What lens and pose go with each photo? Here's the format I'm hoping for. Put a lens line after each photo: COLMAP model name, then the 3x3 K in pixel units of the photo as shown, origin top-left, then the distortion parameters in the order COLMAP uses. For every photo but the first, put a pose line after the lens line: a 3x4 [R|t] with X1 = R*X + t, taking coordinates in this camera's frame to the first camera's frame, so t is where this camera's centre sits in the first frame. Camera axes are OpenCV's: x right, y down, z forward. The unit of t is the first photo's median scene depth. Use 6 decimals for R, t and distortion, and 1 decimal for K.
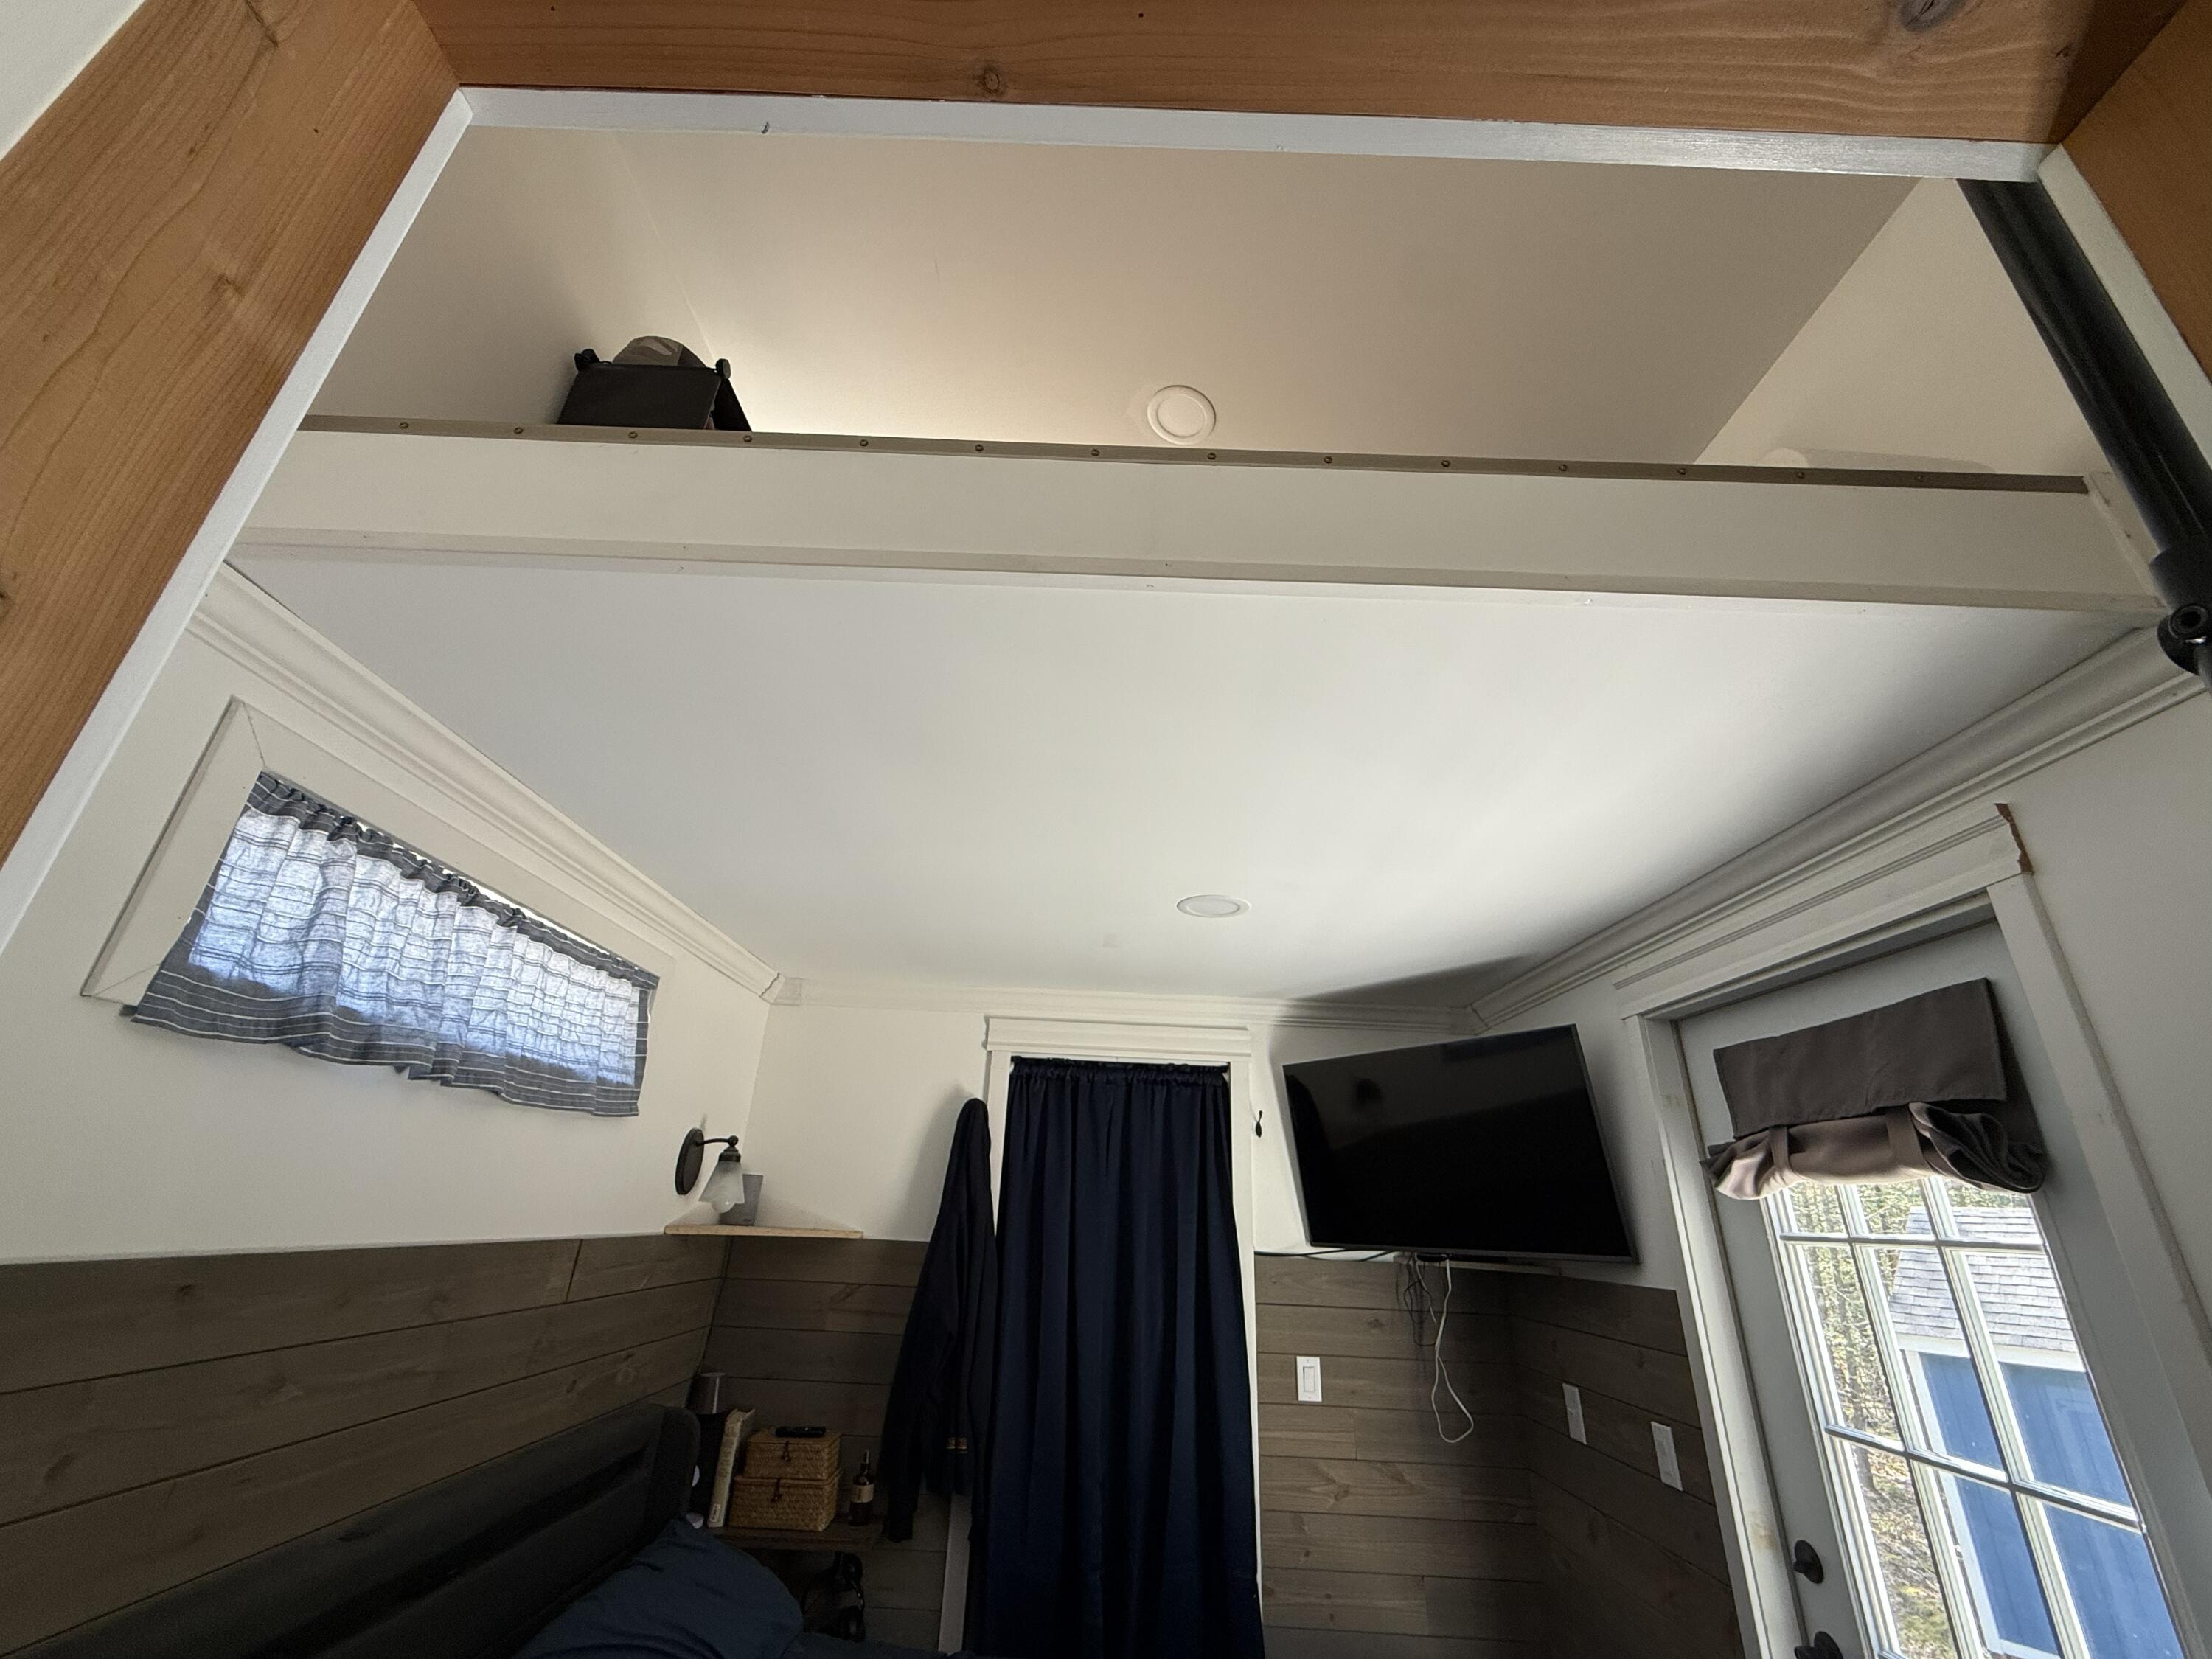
lens RADIAL K [[887.4, 0, 1096.6], [0, 887.4, 827.6], [0, 0, 1]] dist [0.000476, -0.000142]
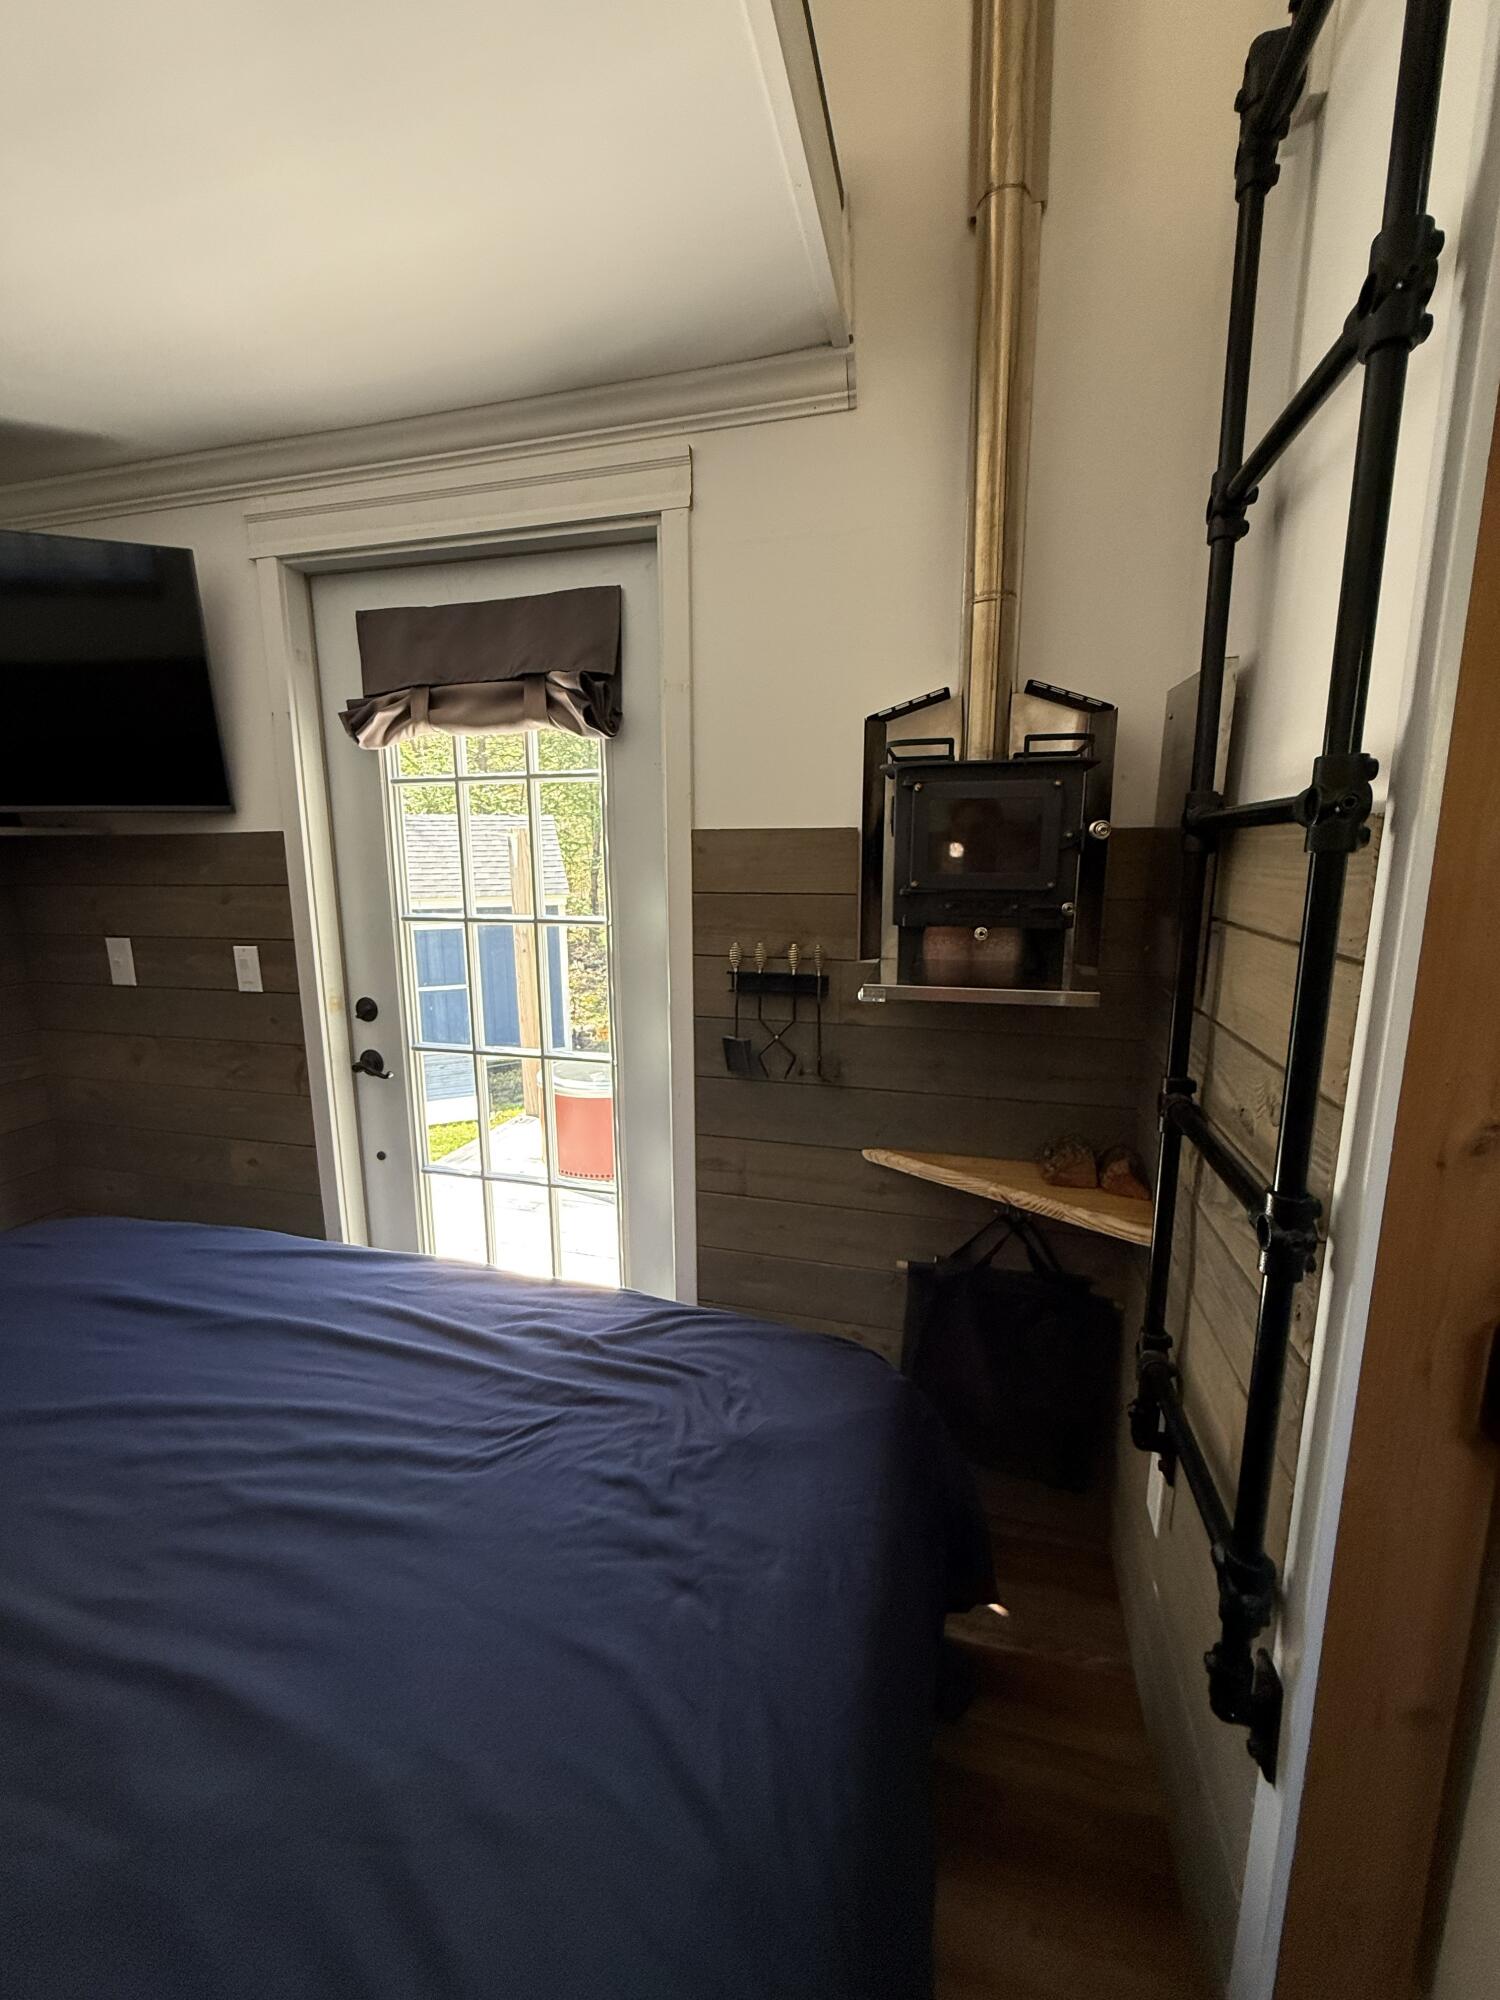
lens RADIAL K [[802.3, 0, 750.0], [0, 802.3, 1000.0], [0, 0, 1]] dist [0.000476, -0.000142]
pose [[0.251334, -0.214805, 0.943764, -0.141987], [-0.370192, 0.879593, 0.298786, 0.172270], [-0.894309, -0.424469, 0.141553, 0.230311]]
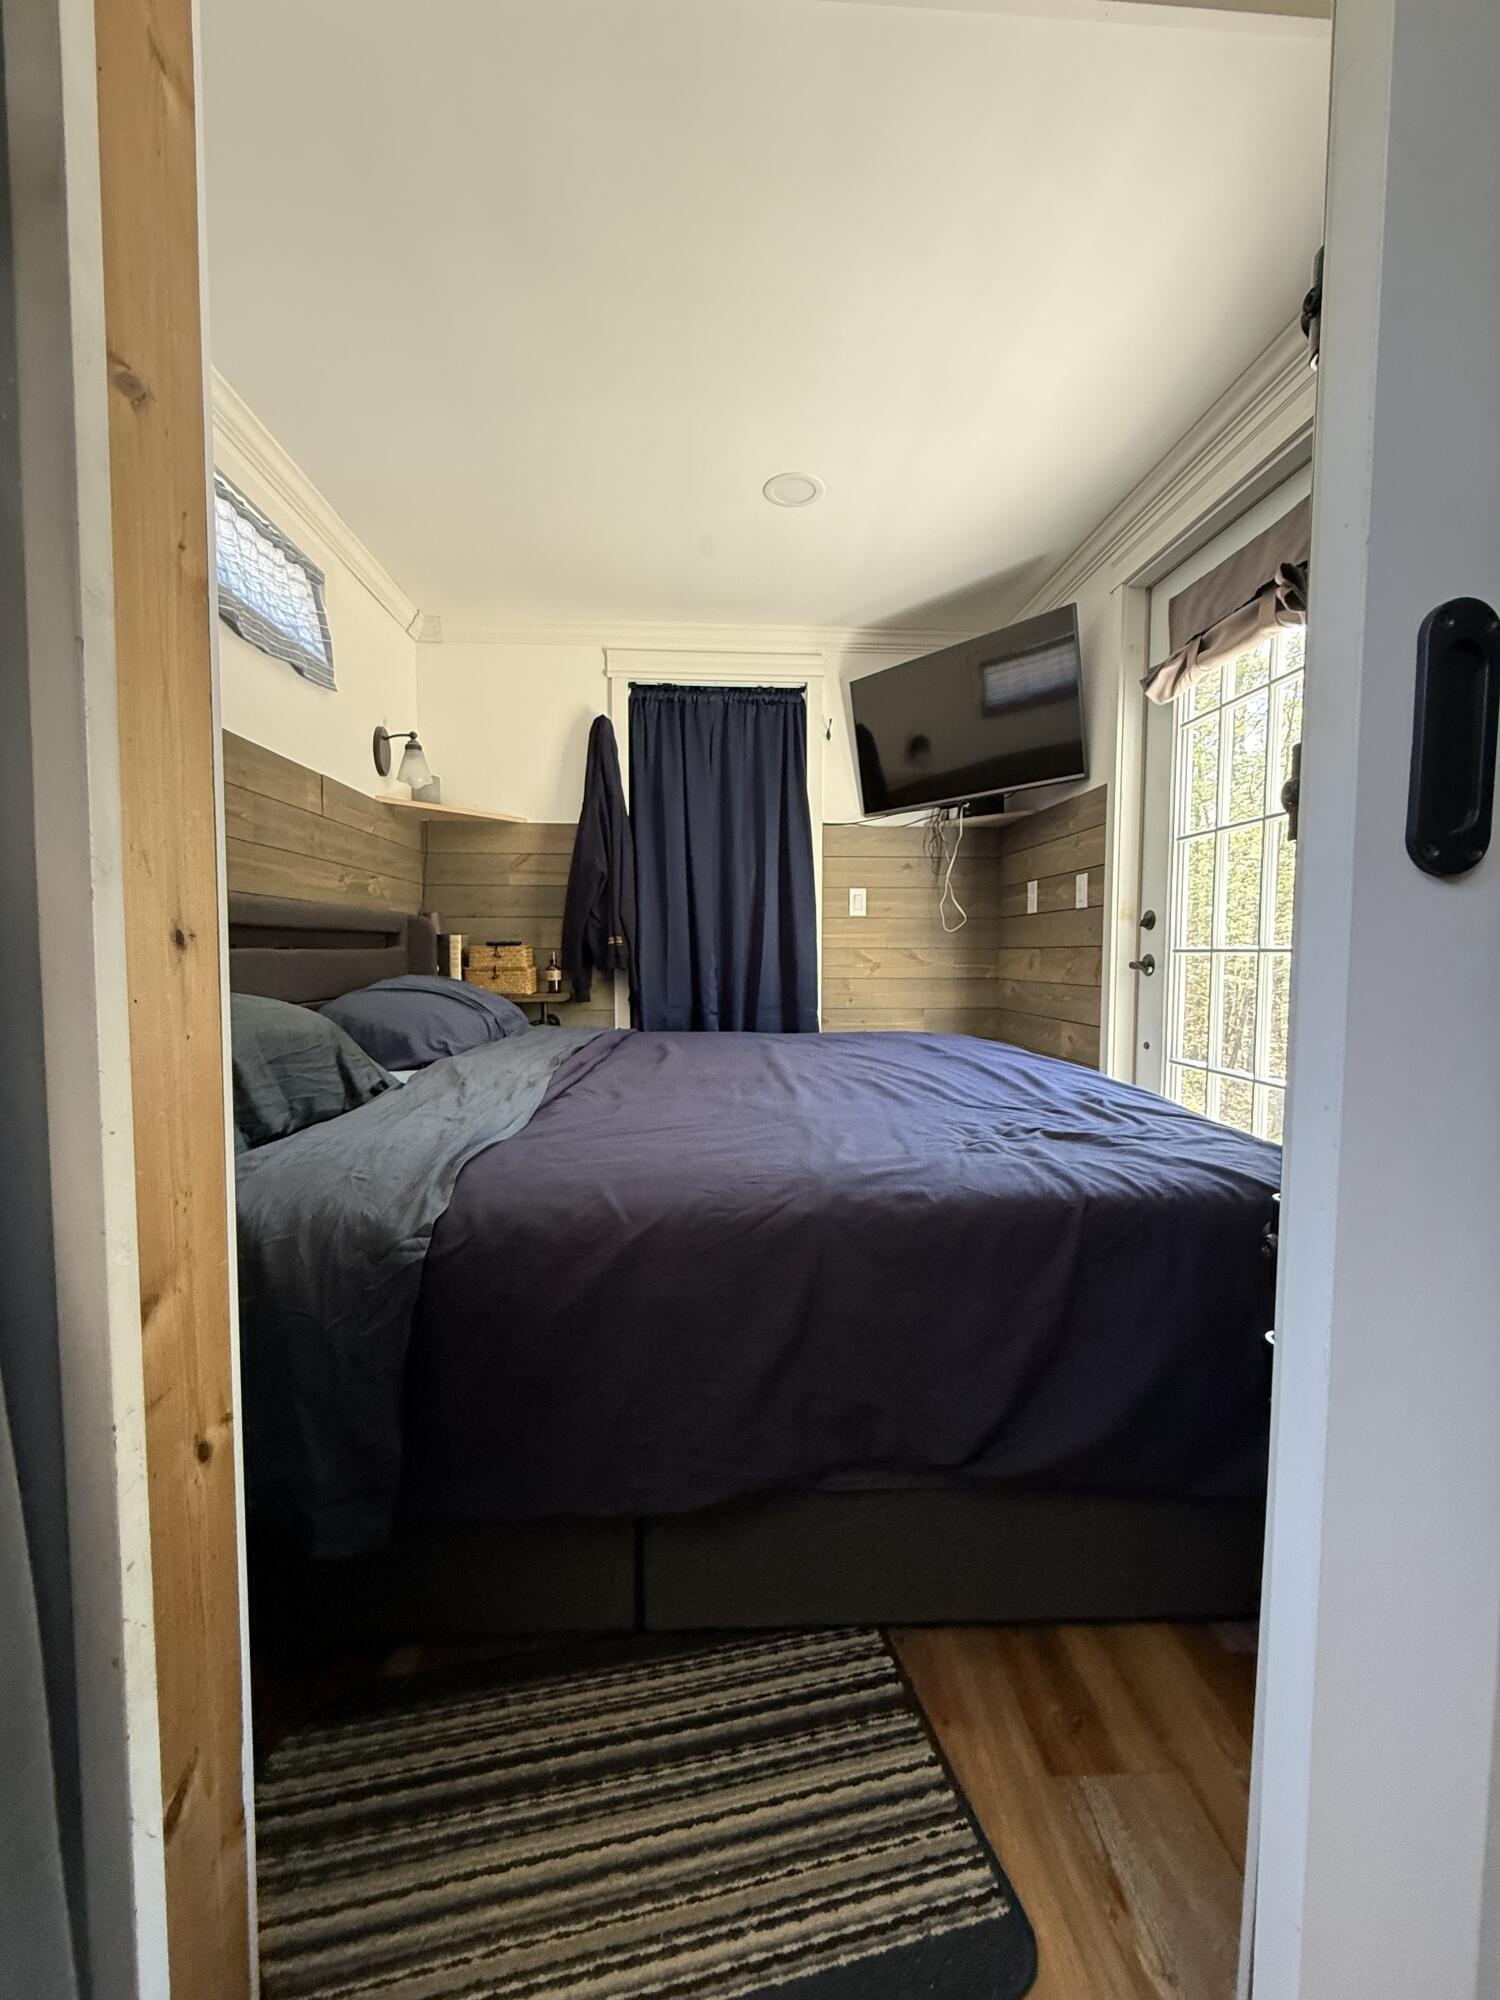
lens RADIAL K [[802.3, 0, 750.0], [0, 802.3, 1000.0], [0, 0, 1]] dist [0.000476, -0.000142]
pose [[0.997106, -0.047202, 0.059595, -0.020815], [0.015287, 0.892375, 0.451036, 0.202853], [-0.074471, -0.448820, 0.890514, -0.241540]]
